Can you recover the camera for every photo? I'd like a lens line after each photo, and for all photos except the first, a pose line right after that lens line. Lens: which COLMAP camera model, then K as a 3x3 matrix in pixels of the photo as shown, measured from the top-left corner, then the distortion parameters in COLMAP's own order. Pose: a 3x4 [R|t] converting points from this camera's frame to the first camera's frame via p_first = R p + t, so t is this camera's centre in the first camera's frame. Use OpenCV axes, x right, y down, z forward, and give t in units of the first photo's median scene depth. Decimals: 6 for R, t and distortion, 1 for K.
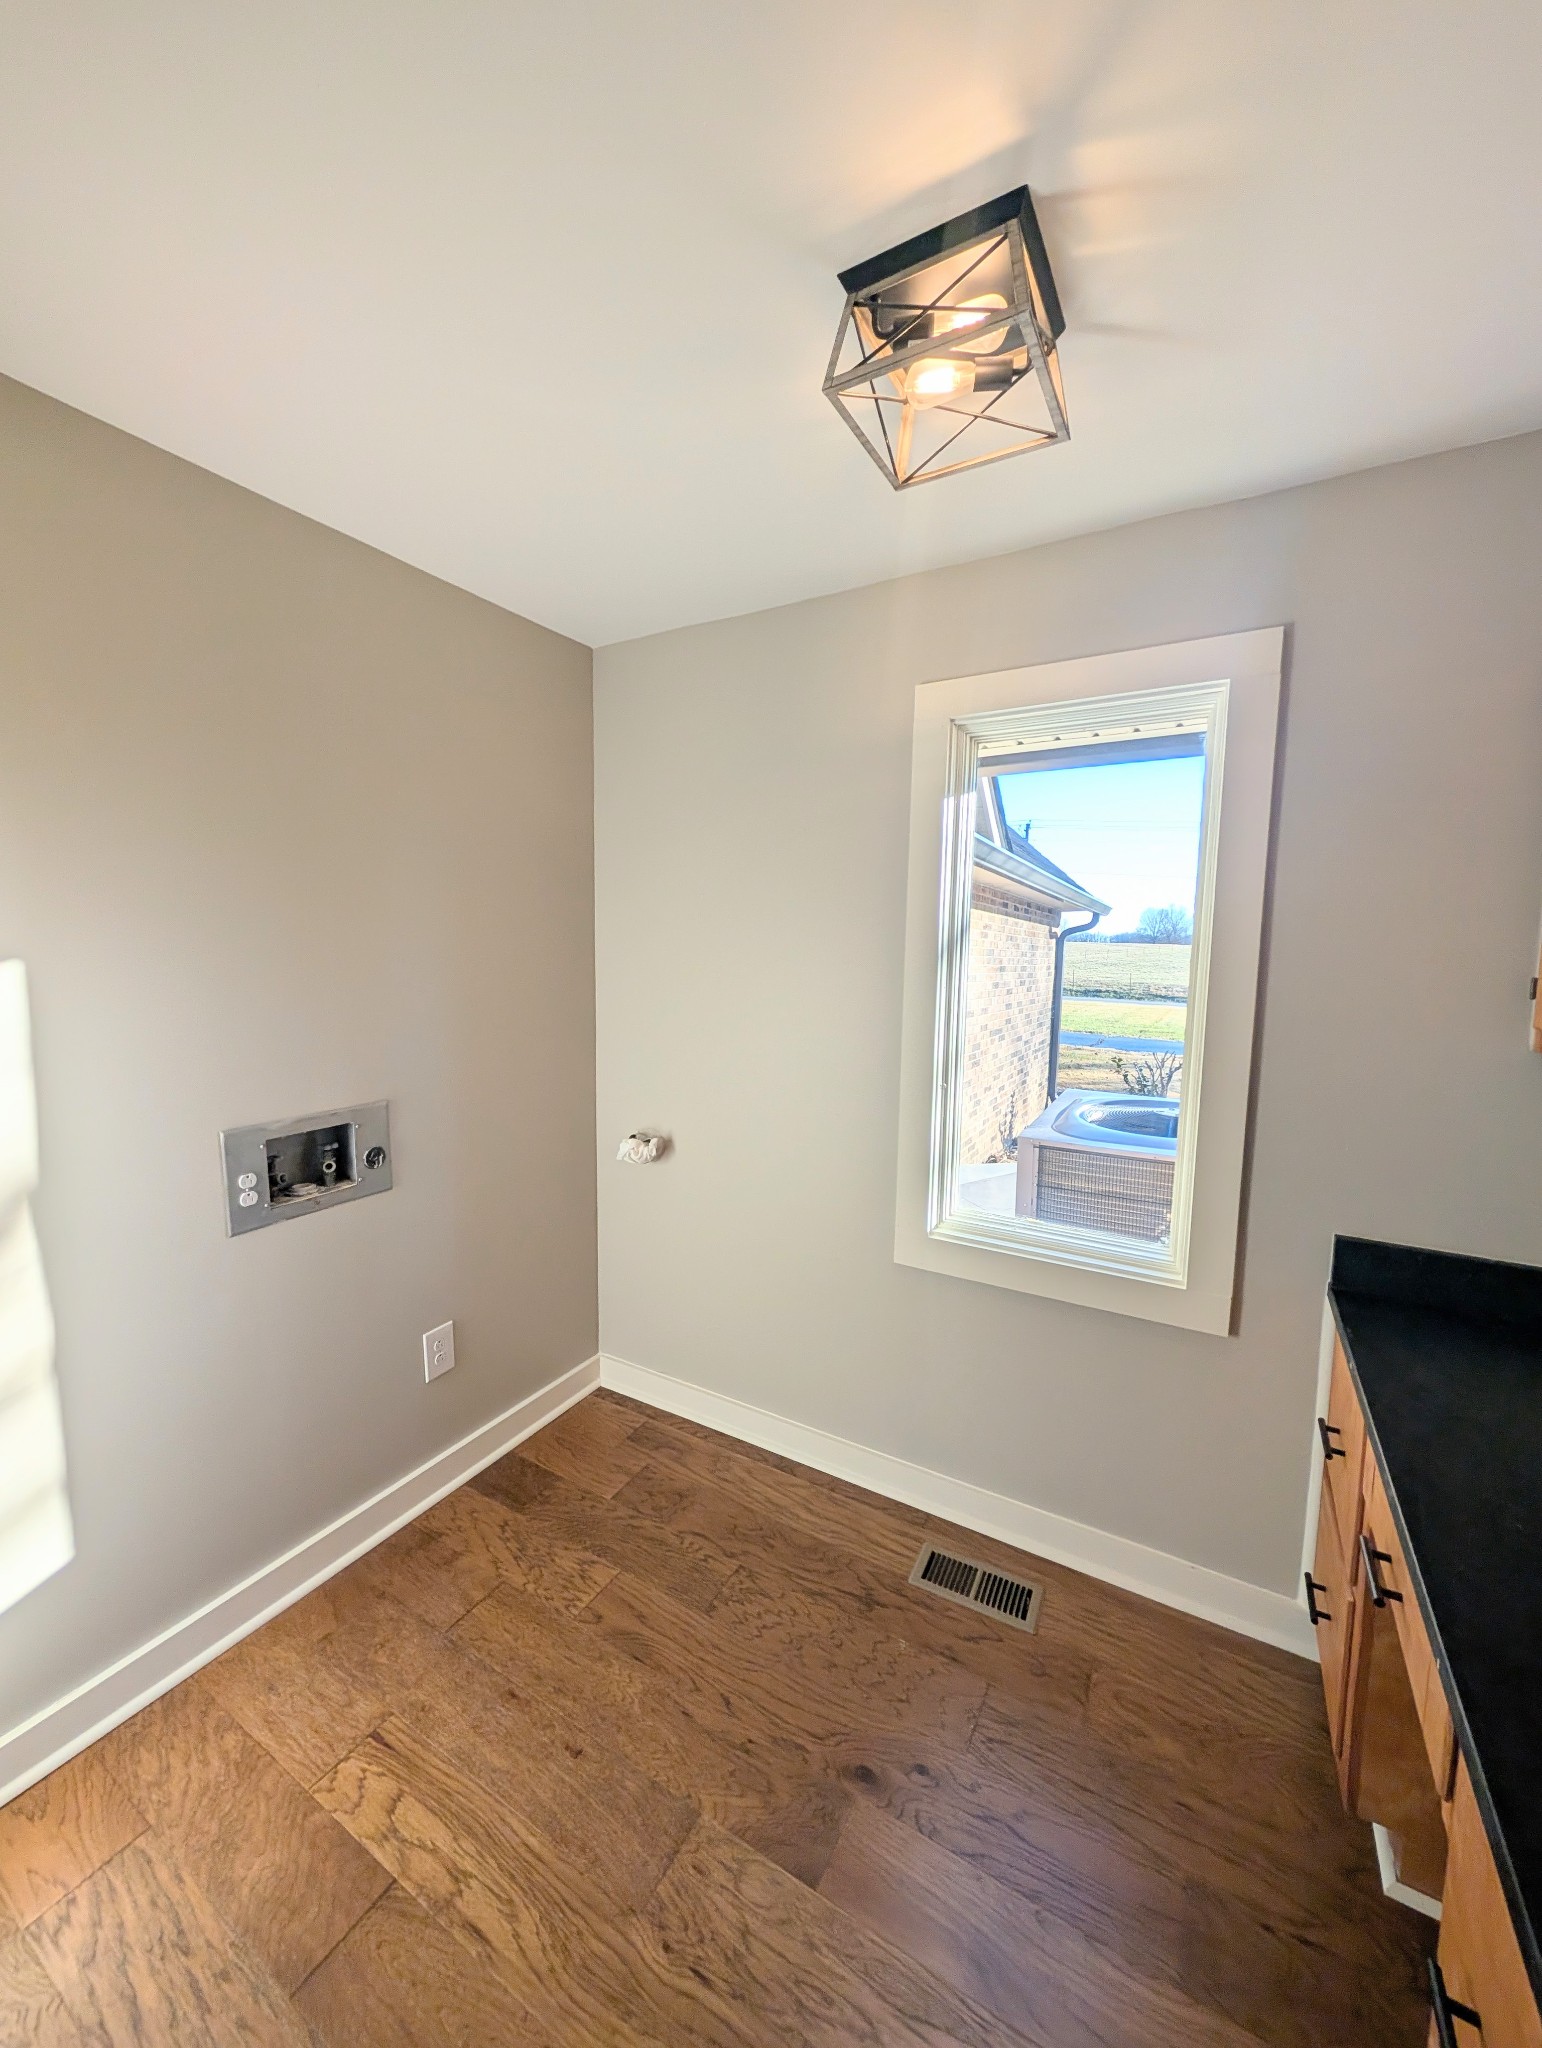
lens RADIAL K [[773.7, 0, 776.3], [0, 773.7, 1022.9], [0, 0, 1]] dist [0.002442, -0.000560]
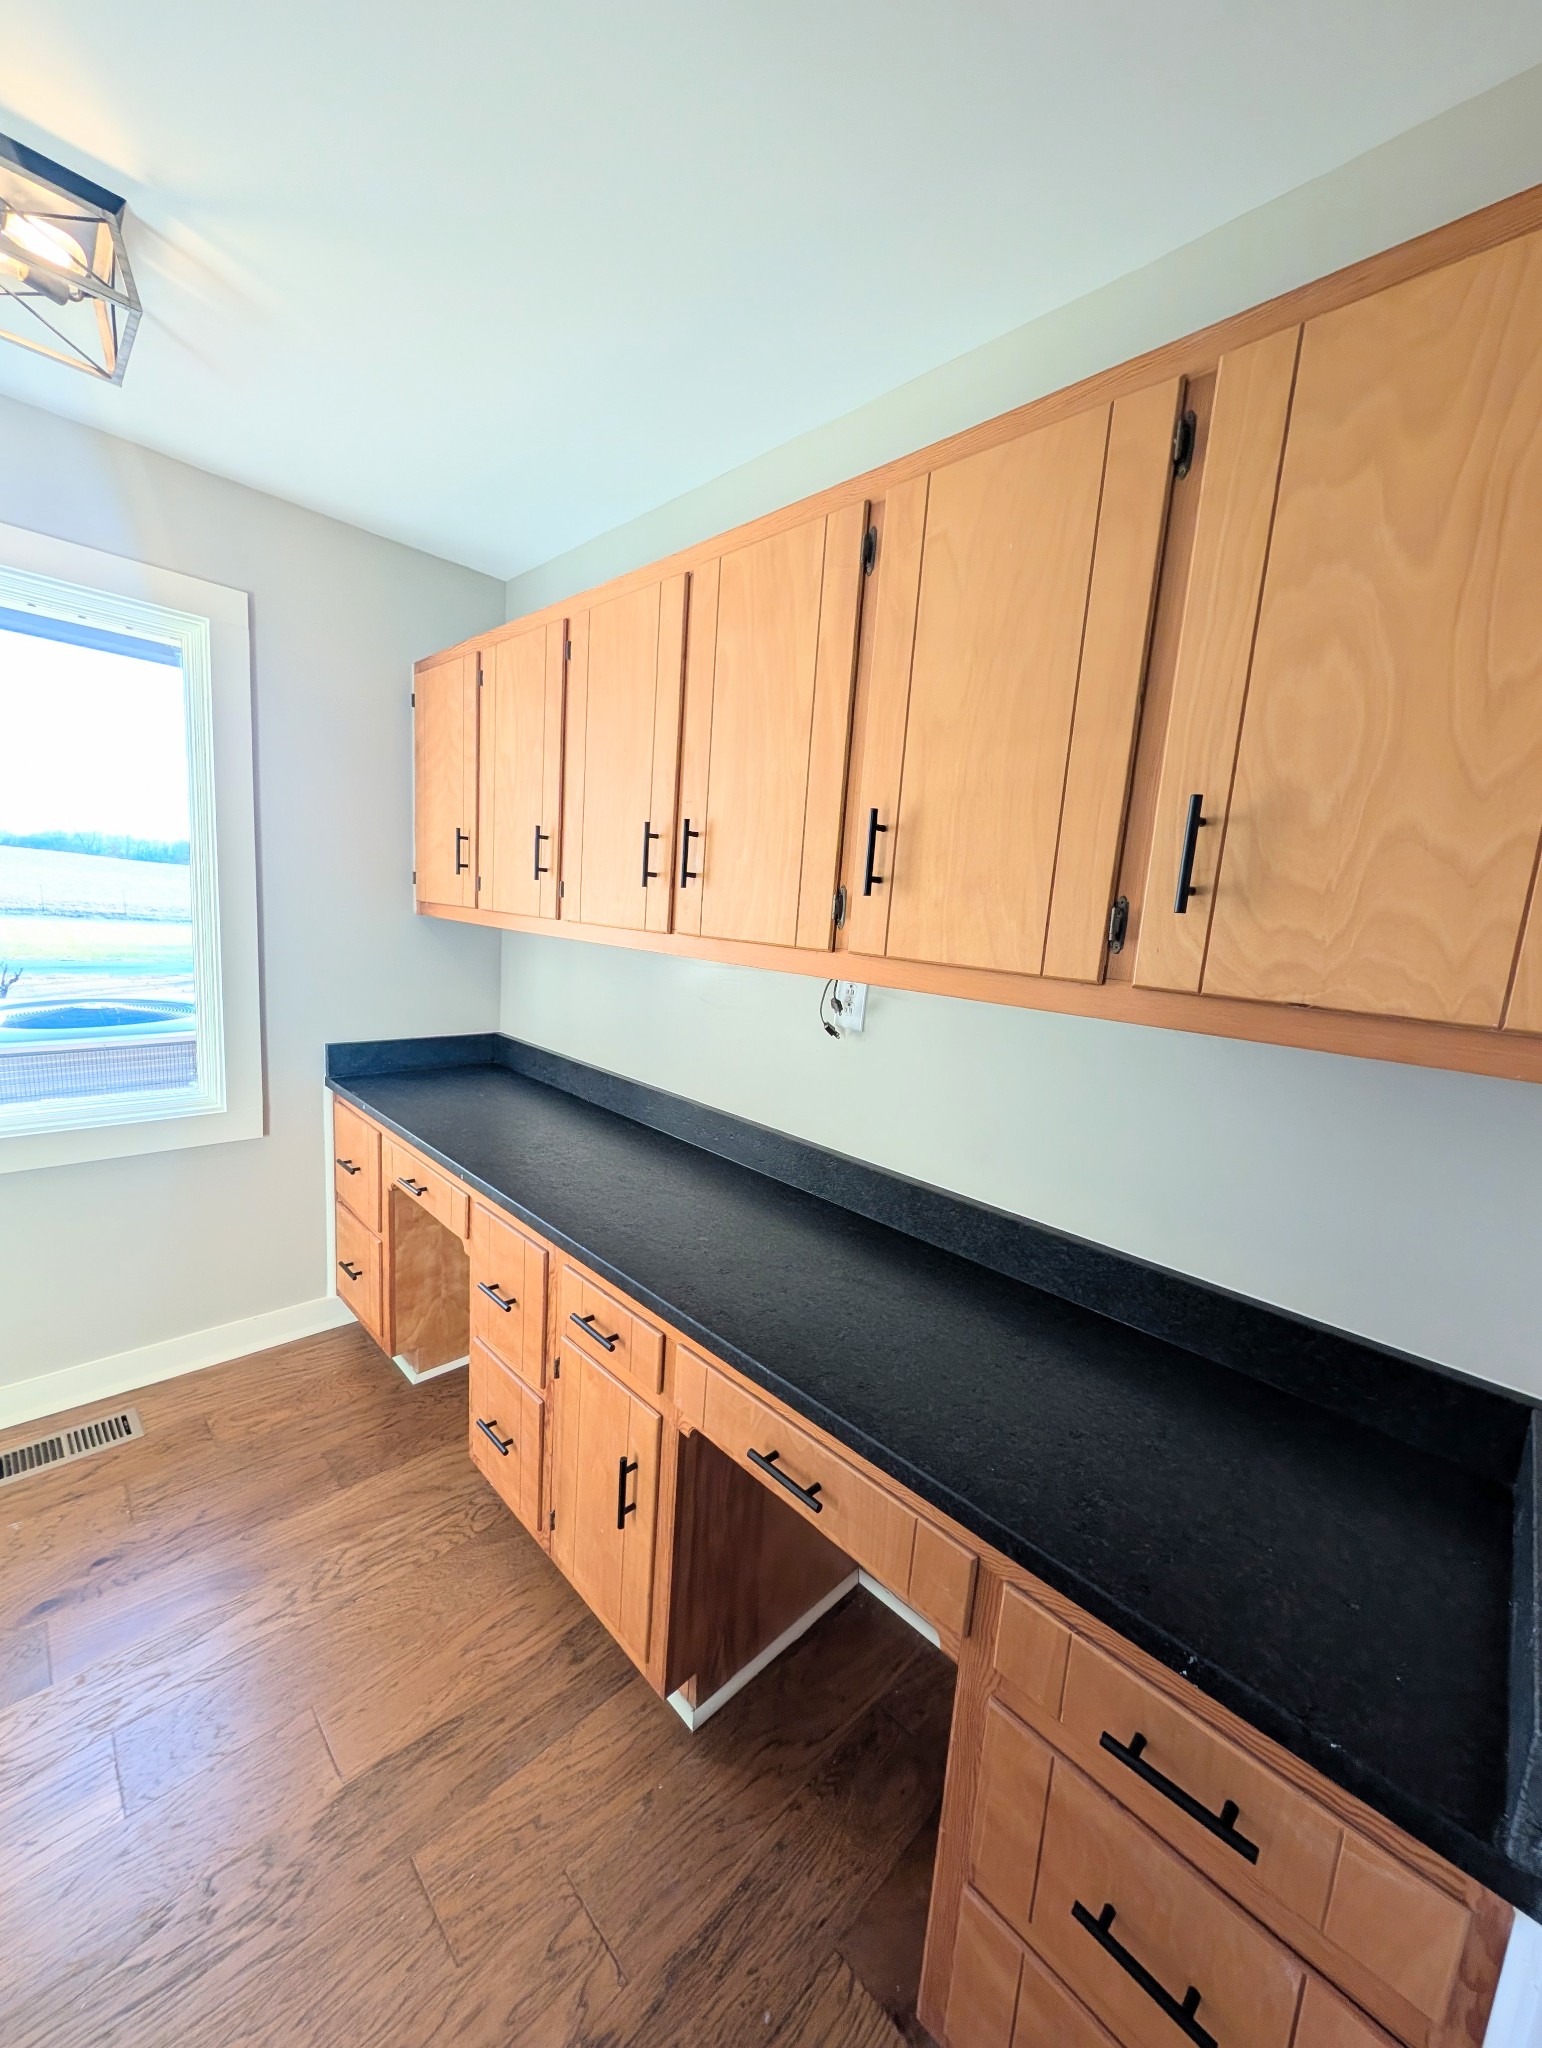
lens RADIAL K [[773.7, 0, 773.5], [0, 773.7, 1019.5], [0, 0, 1]] dist [0.002442, -0.000560]
pose [[0.252739, -0.139113, 0.957481, -0.474612], [0.028742, 0.990252, 0.136287, 0.050962], [-0.967108, -0.006925, 0.254273, -0.202184]]
